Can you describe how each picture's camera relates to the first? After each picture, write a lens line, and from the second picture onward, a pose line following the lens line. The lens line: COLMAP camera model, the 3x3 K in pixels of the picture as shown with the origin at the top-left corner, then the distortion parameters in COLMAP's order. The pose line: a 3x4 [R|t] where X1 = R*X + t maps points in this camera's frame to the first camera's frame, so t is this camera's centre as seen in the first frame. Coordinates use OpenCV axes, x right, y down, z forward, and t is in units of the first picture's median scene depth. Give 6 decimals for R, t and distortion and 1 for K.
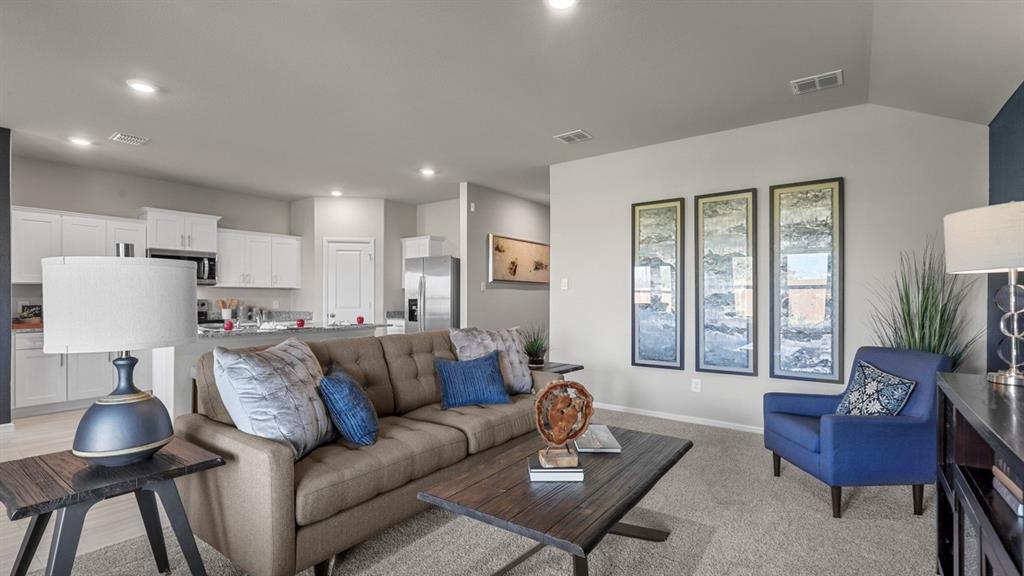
lens RADIAL K [[465.1, 0, 512.4], [0, 465.1, 296.4], [0, 0, 1]] dist [0.000542, -0.000646]
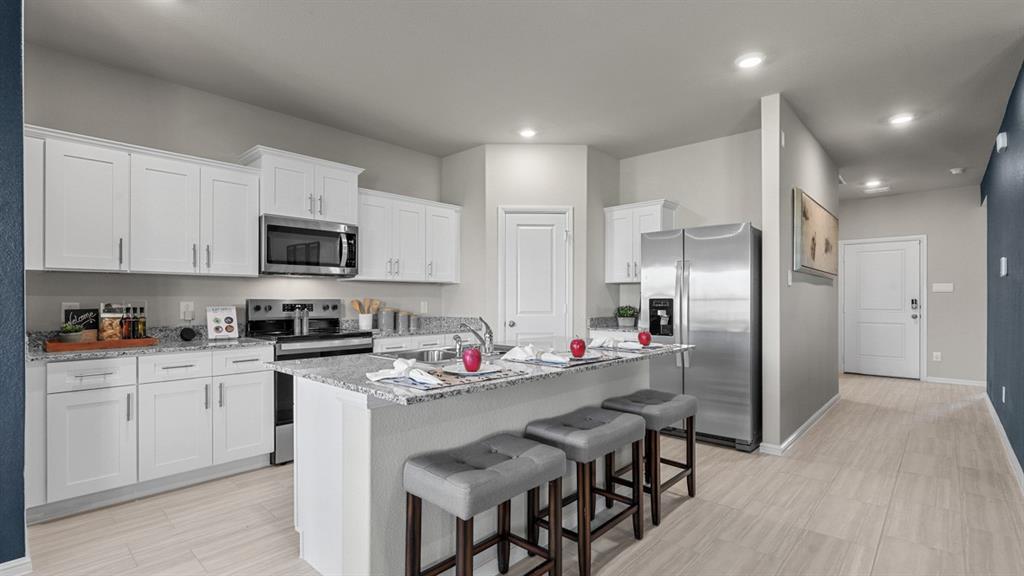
lens RADIAL K [[465.1, 0, 509.0], [0, 465.1, 298.4], [0, 0, 1]] dist [0.000542, -0.000646]
pose [[0.993485, 0.000982, -0.113961, -0.338569], [-0.000591, 0.999994, 0.003469, 0.002646], [0.113964, -0.003379, 0.993479, 0.372451]]
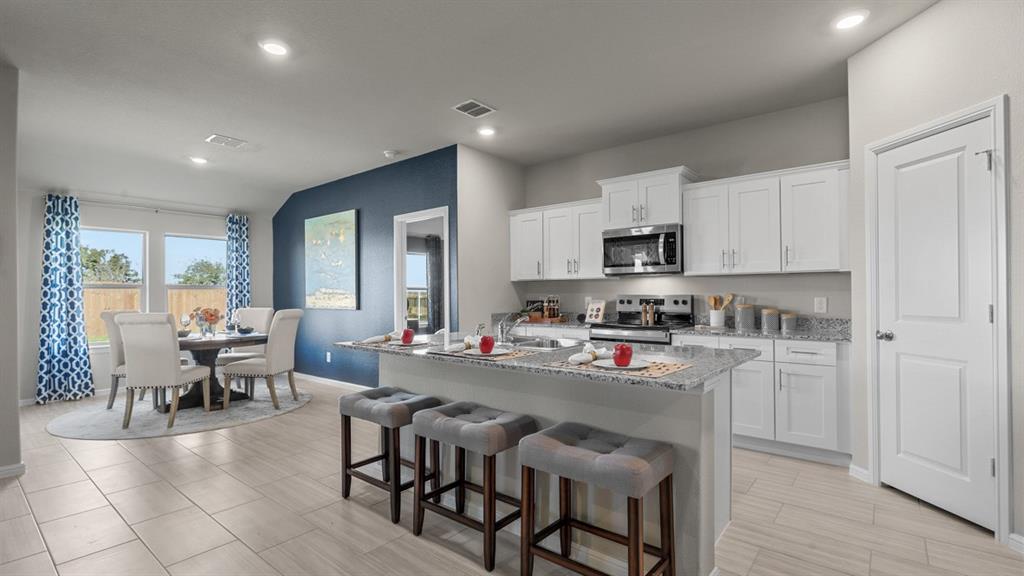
lens RADIAL K [[465.1, 0, 510.9], [0, 465.1, 296.6], [0, 0, 1]] dist [0.000542, -0.000646]
pose [[-0.053798, 0.003820, -0.998545, 0.025588], [0.006921, 0.999970, 0.003453, 0.004613], [0.998528, -0.006726, -0.053823, 0.755167]]
